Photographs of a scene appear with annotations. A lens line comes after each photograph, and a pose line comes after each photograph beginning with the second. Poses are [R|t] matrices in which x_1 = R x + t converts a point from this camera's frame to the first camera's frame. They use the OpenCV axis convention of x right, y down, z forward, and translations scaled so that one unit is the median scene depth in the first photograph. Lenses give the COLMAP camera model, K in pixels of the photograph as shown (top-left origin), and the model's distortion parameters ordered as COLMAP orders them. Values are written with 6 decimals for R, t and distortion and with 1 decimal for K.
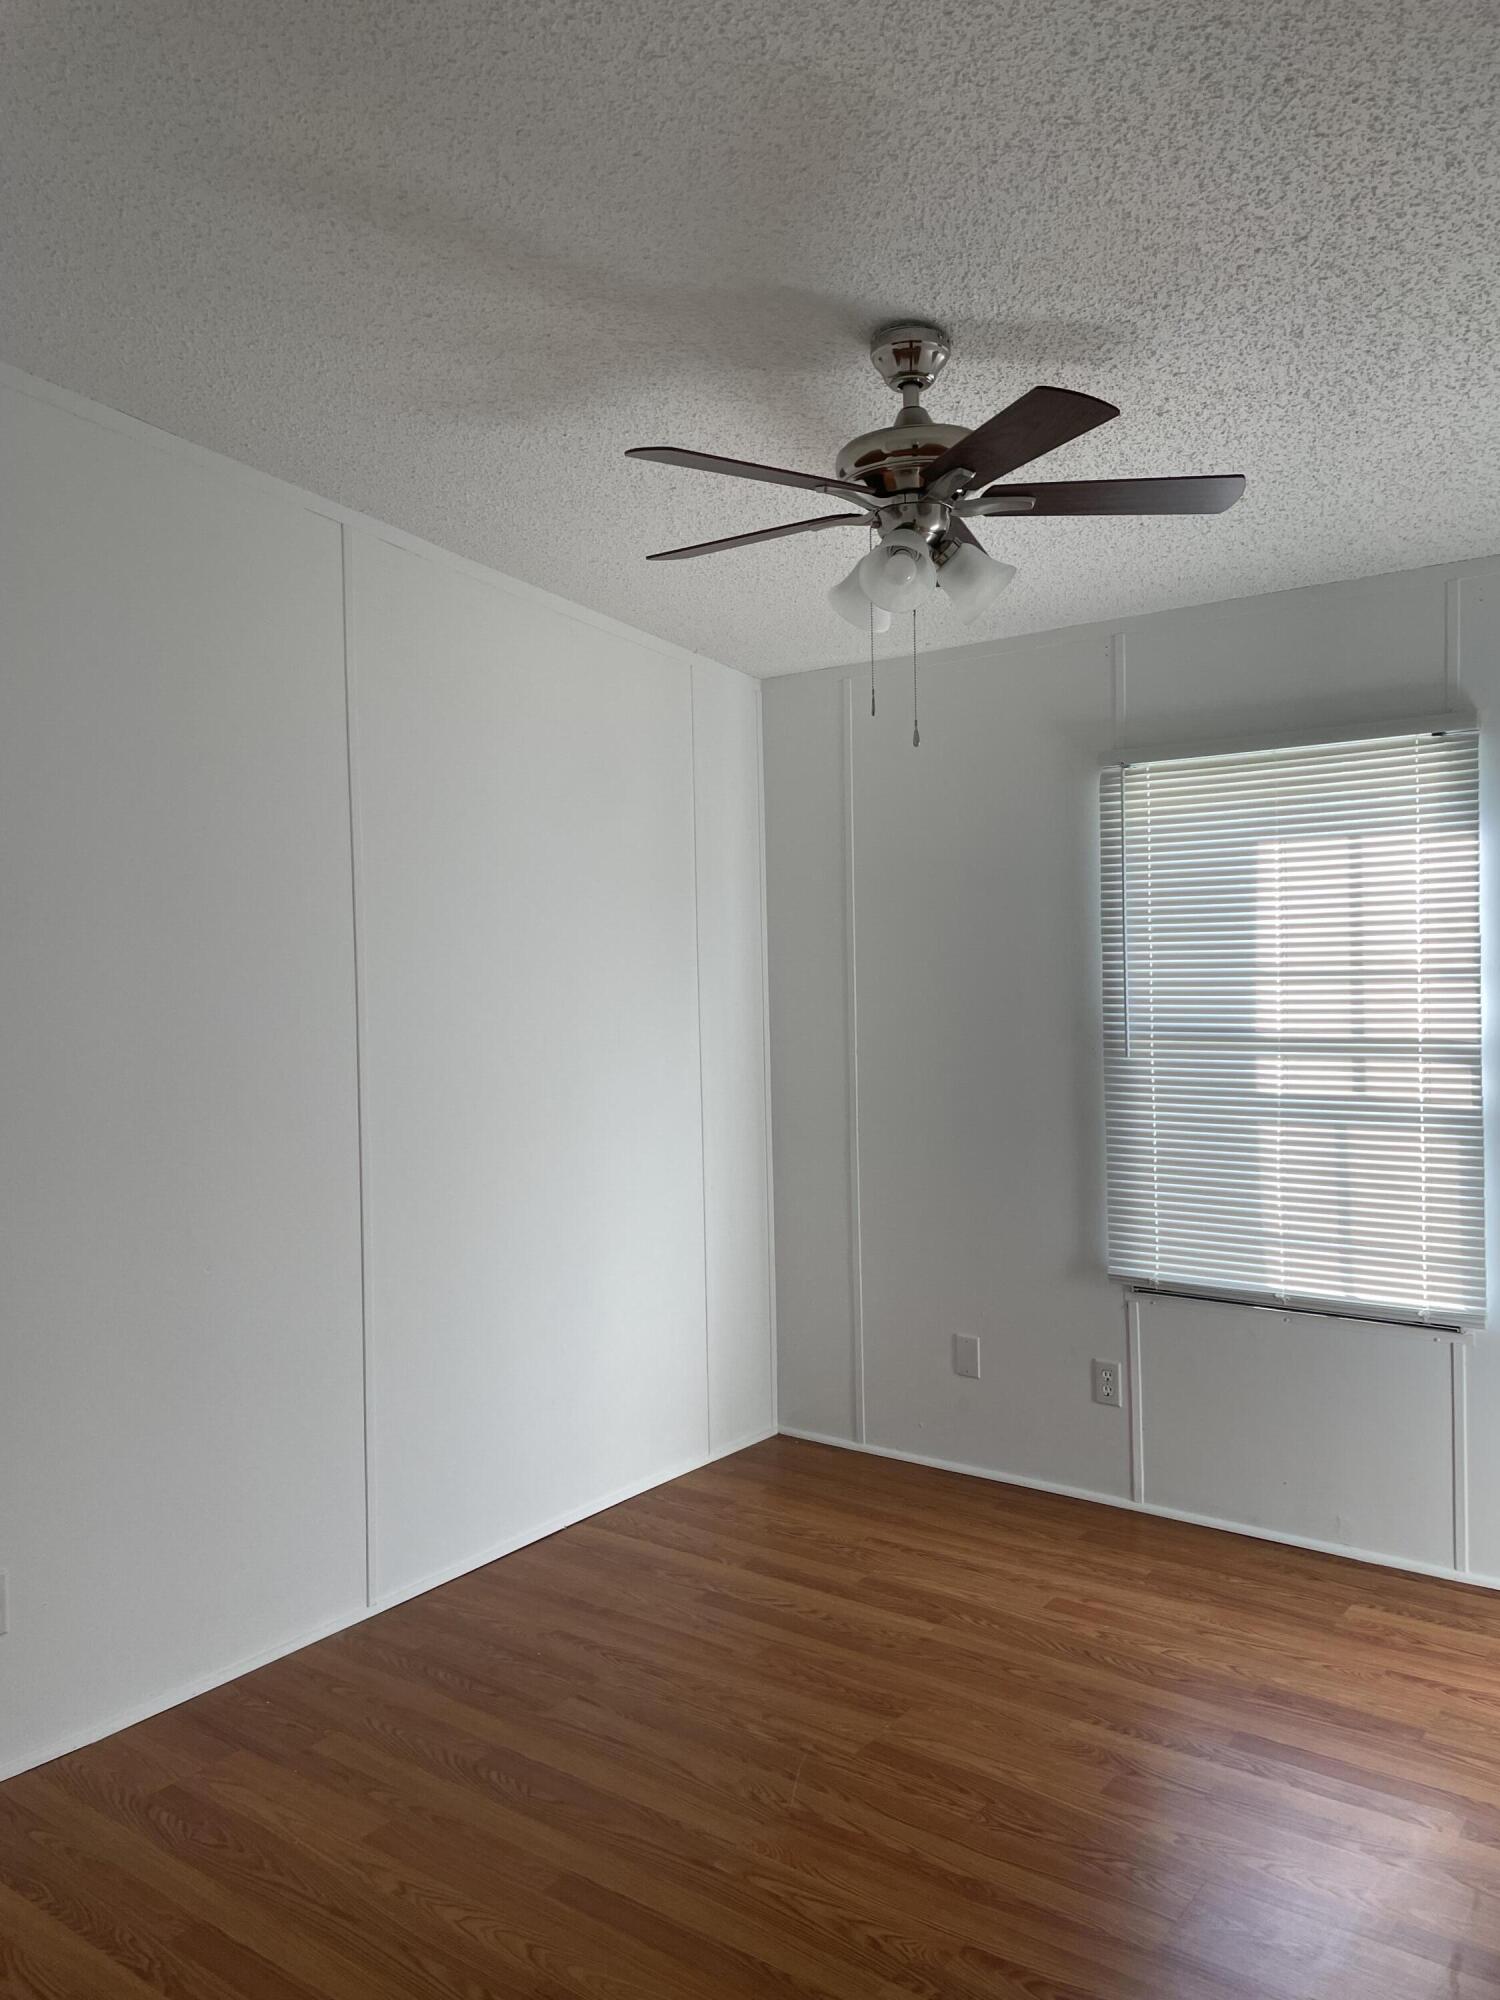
lens RADIAL K [[1514.2, 0, 748.1], [0, 1514.2, 1007.0], [0, 0, 1]] dist [0.062128, -0.059526]
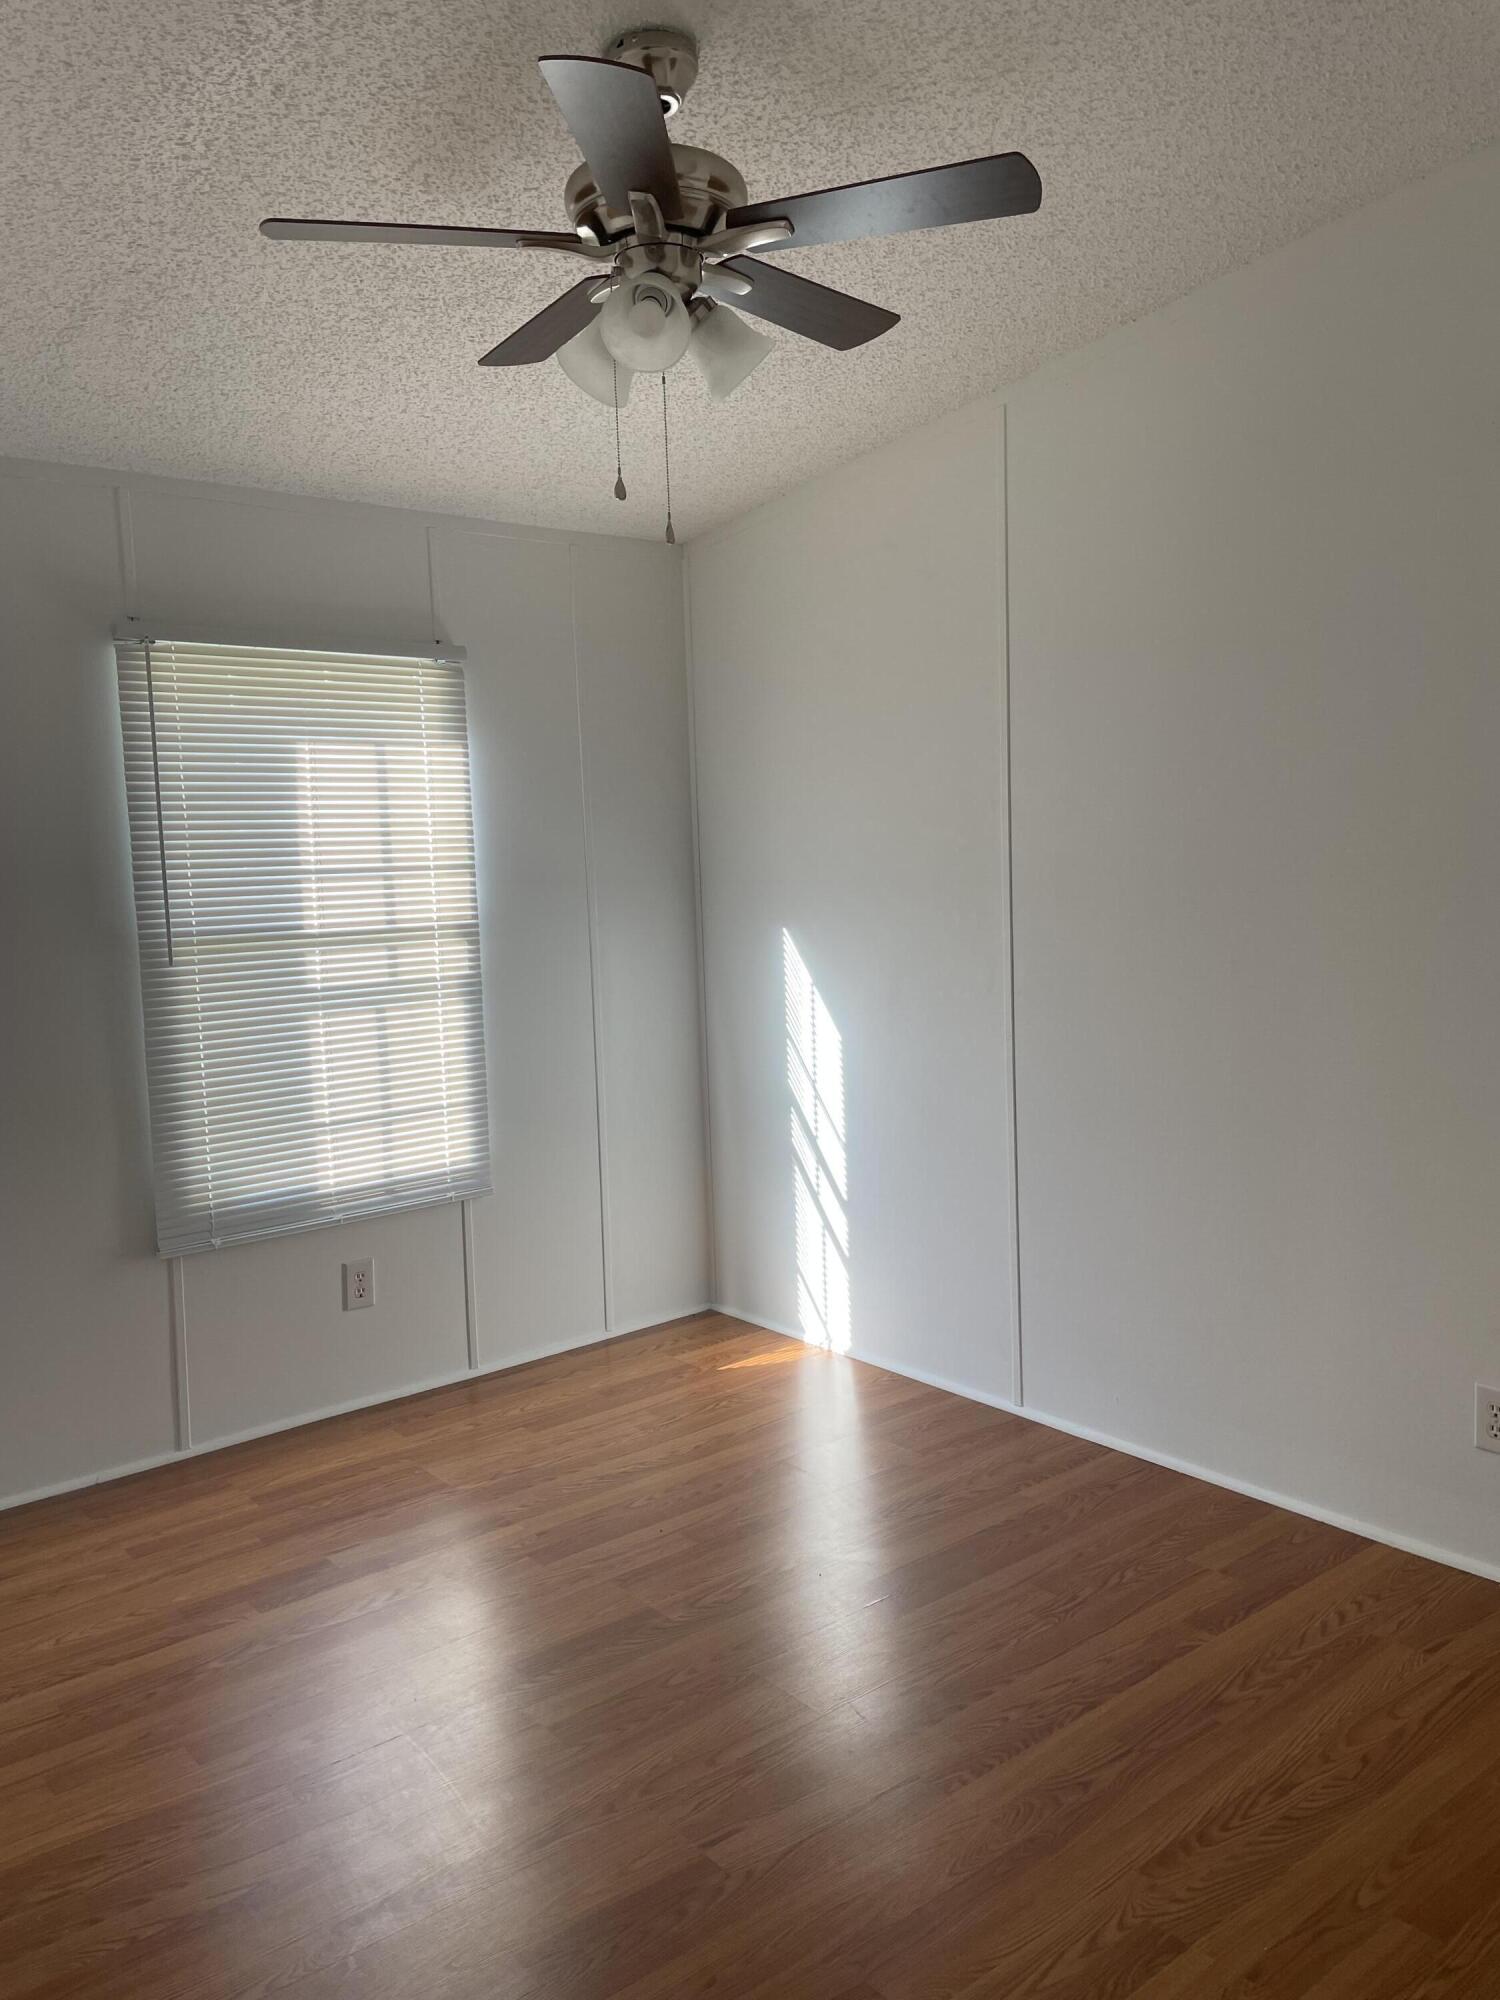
lens RADIAL K [[1514.2, 0, 744.1], [0, 1514.2, 997.8], [0, 0, 1]] dist [0.062128, -0.059526]
pose [[0.227421, -0.078813, 0.970602, -0.595479], [0.055494, 0.996149, 0.067885, 0.009581], [-0.972214, 0.038424, 0.230919, 0.486743]]
